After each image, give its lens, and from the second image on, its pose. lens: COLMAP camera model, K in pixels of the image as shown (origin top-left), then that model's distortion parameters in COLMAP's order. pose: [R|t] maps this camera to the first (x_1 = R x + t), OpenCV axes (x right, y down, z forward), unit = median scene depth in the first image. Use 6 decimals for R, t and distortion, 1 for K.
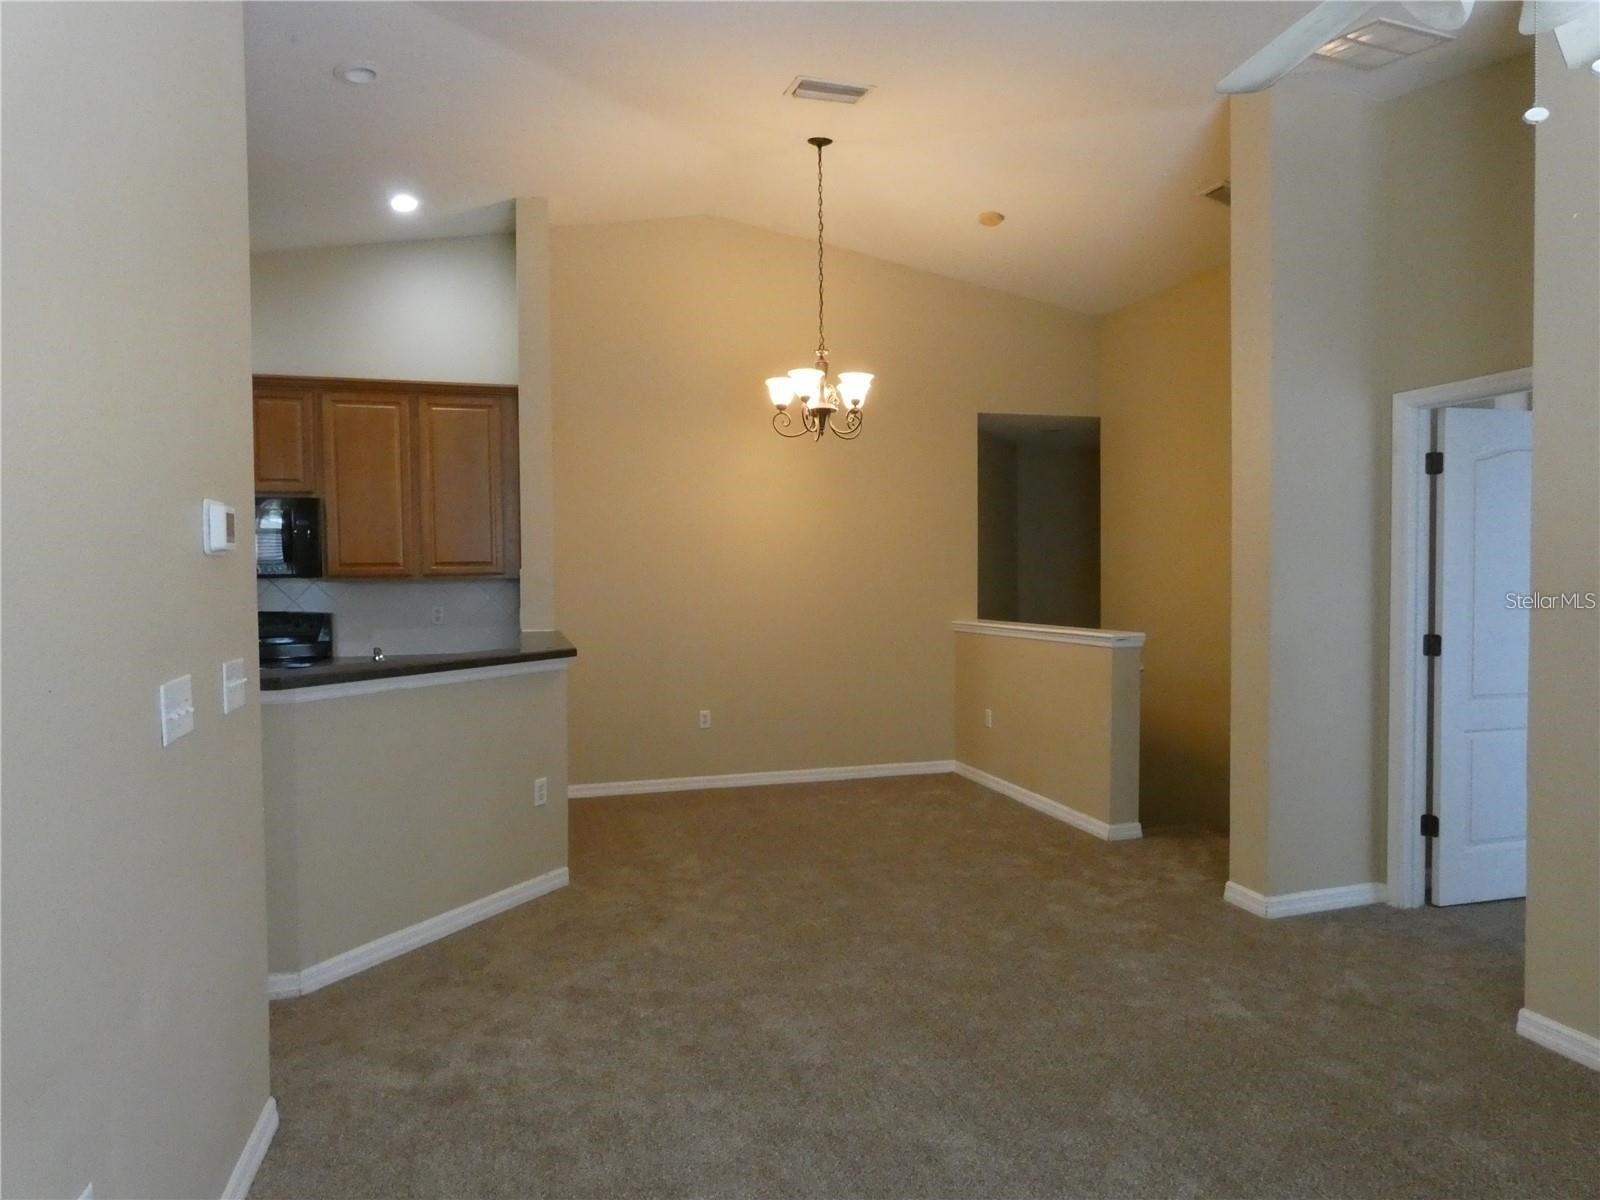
lens RADIAL K [[969.8, 0, 799.7], [0, 969.8, 600.1], [0, 0, 1]] dist [-0.005117, 0.003591]
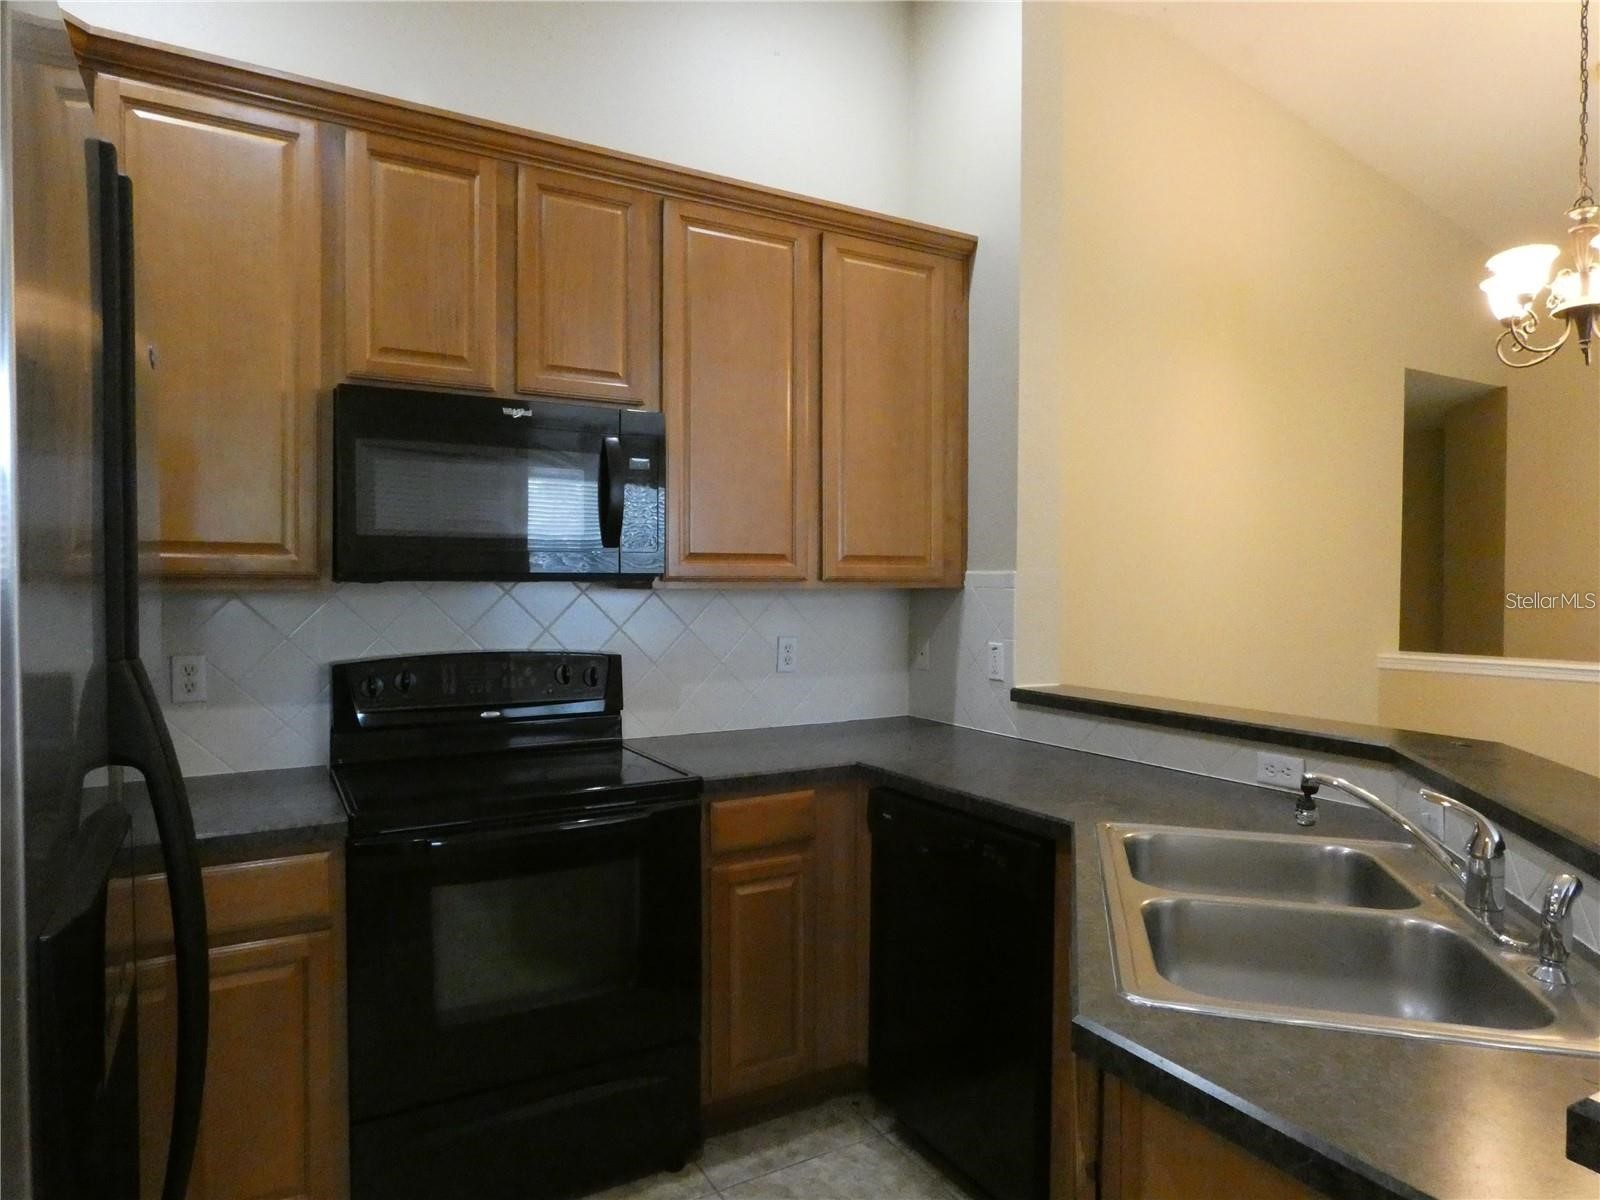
lens RADIAL K [[969.8, 0, 798.3], [0, 969.8, 598.6], [0, 0, 1]] dist [-0.005117, 0.003591]
pose [[0.968561, 0.011310, 0.248517, -0.532469], [-0.008643, 0.999893, -0.011823, -0.009655], [-0.248625, 0.009304, 0.968555, 0.505251]]
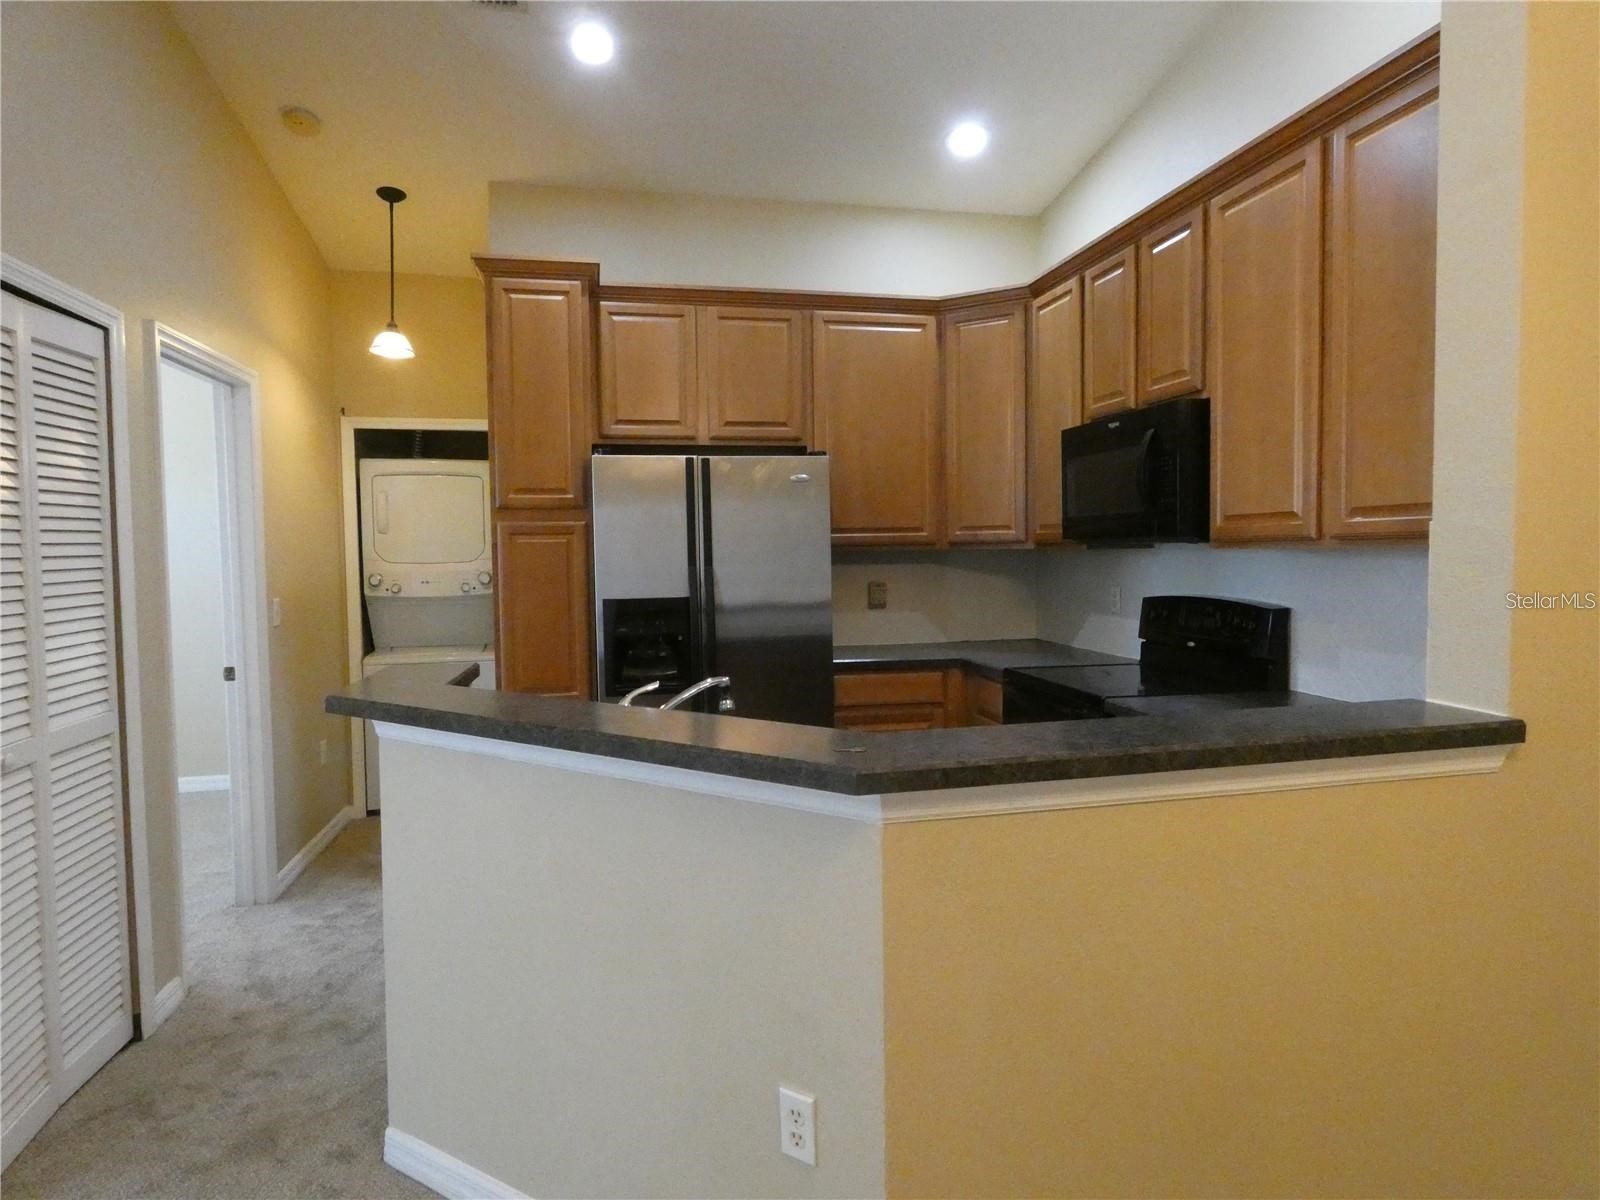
lens RADIAL K [[969.8, 0, 808.3], [0, 969.8, 595.1], [0, 0, 1]] dist [-0.005117, 0.003591]
pose [[-0.066278, 0.060748, -0.995950, 0.071741], [-0.016243, 0.997947, 0.061951, -0.023236], [0.997669, 0.020284, -0.065155, 0.795607]]
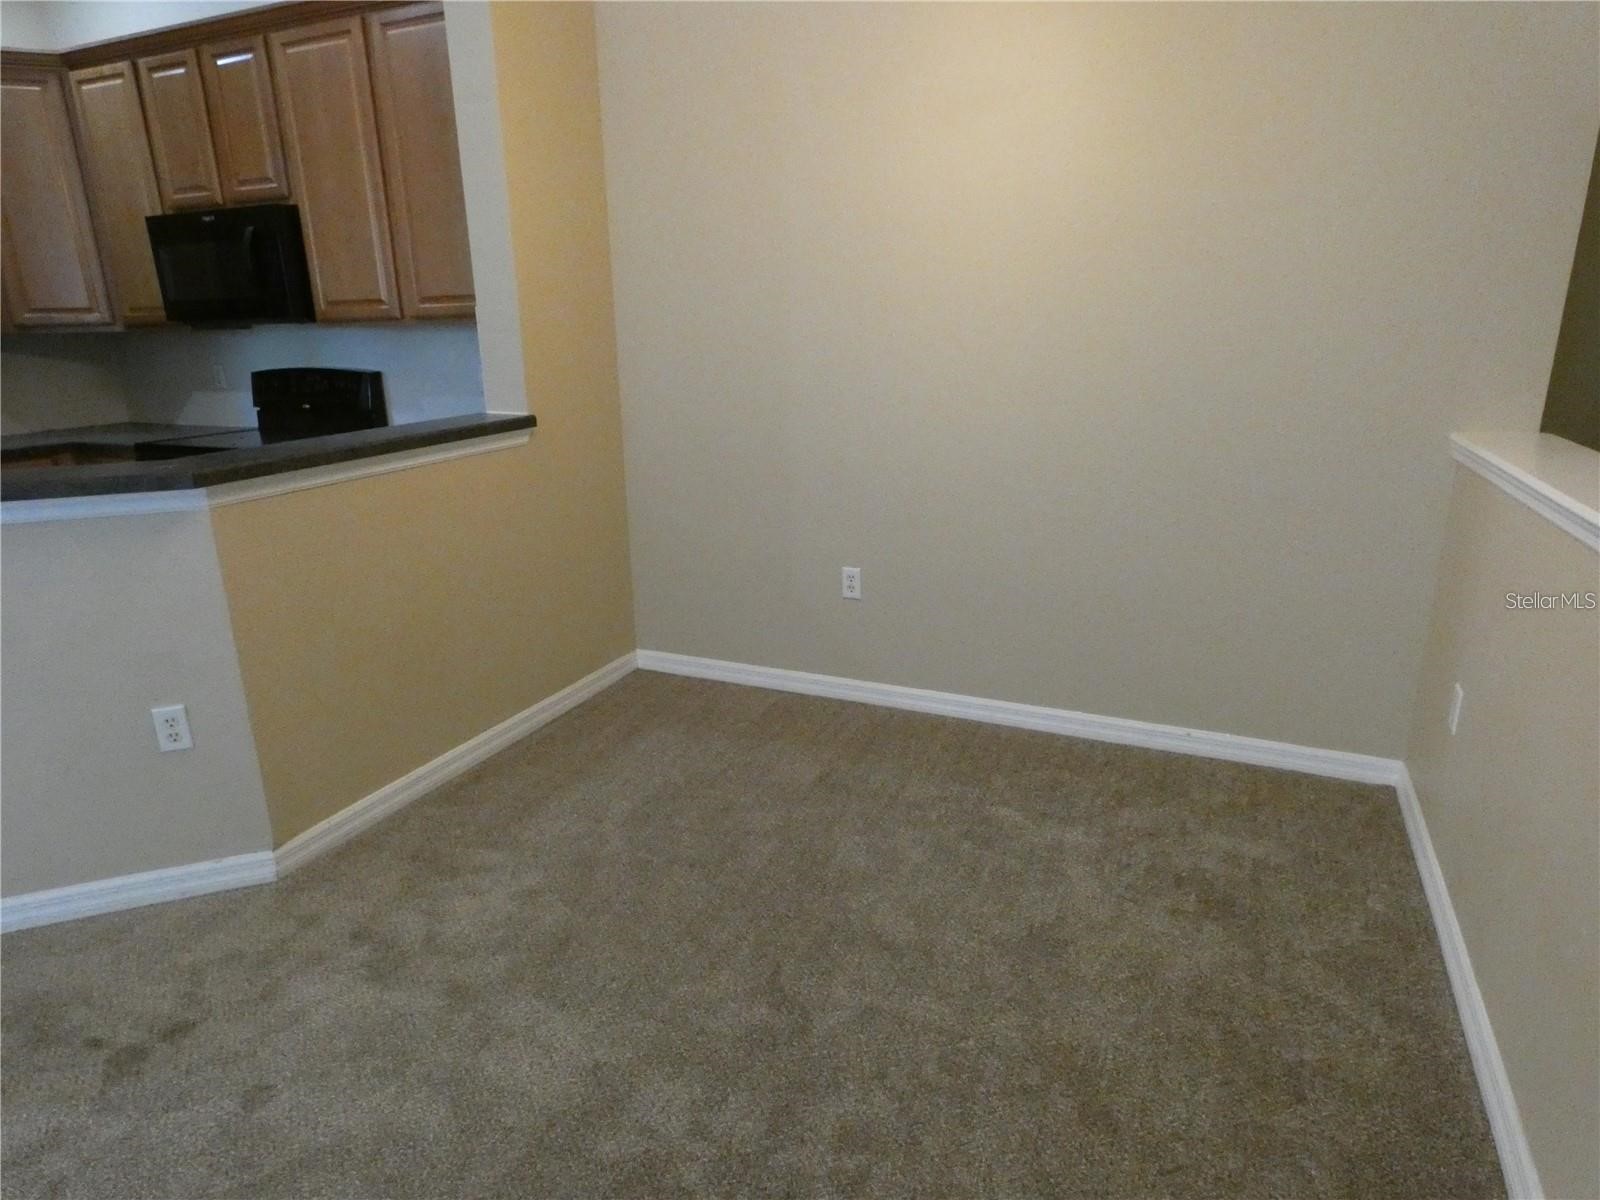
lens RADIAL K [[969.8, 0, 795.8], [0, 969.8, 602.9], [0, 0, 1]] dist [-0.005117, 0.003591]
pose [[0.758005, 0.179855, -0.626961, 0.262293], [-0.006812, 0.963361, 0.268121, -0.017470], [0.652213, -0.198967, 0.731458, 0.653575]]
